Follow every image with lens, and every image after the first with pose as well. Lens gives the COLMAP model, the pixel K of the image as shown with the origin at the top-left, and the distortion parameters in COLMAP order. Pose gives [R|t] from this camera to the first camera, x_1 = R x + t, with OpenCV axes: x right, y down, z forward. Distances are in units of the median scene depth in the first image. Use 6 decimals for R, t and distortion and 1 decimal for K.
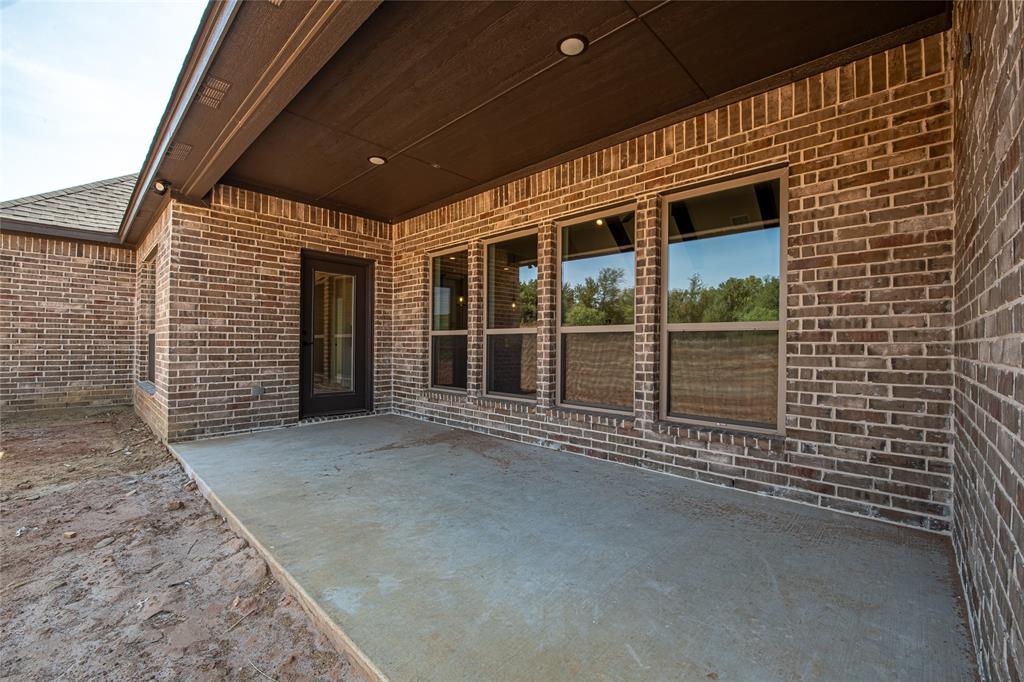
lens RADIAL K [[427.0, 0, 512.0], [0, 427.0, 341.0], [0, 0, 1]] dist [-0.012944, -0.000306]
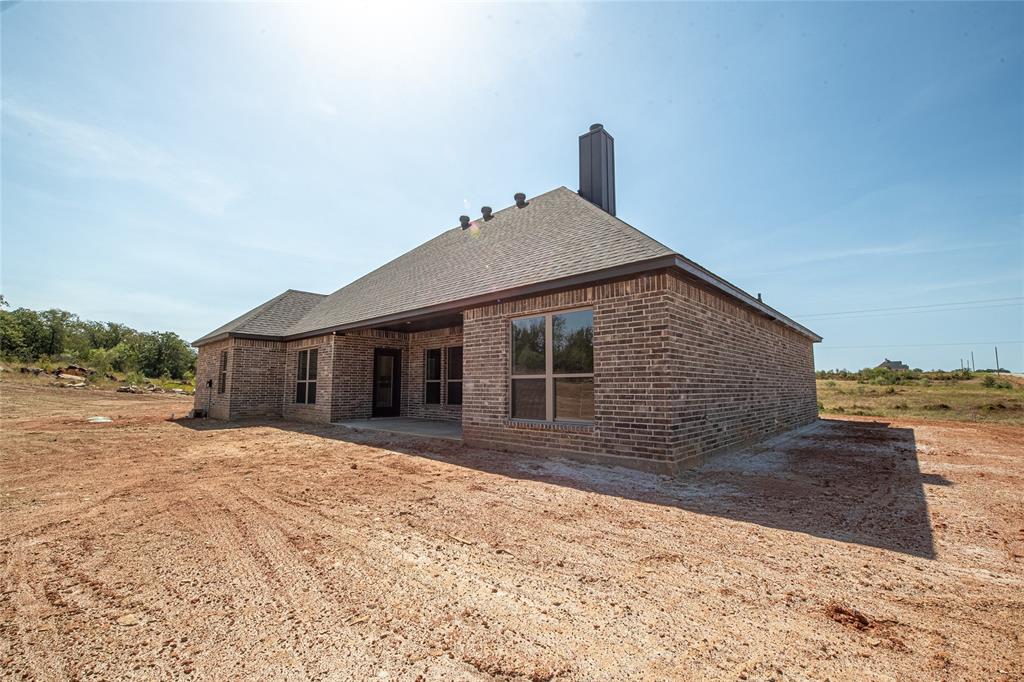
lens RADIAL K [[427.0, 0, 512.0], [0, 427.0, 341.0], [0, 0, 1]] dist [-0.012944, -0.000306]
pose [[0.999896, -0.006942, 0.012613, 0.282575], [0.008153, 0.995086, -0.098676, -0.003099], [-0.011866, 0.098769, 0.995040, -1.512804]]
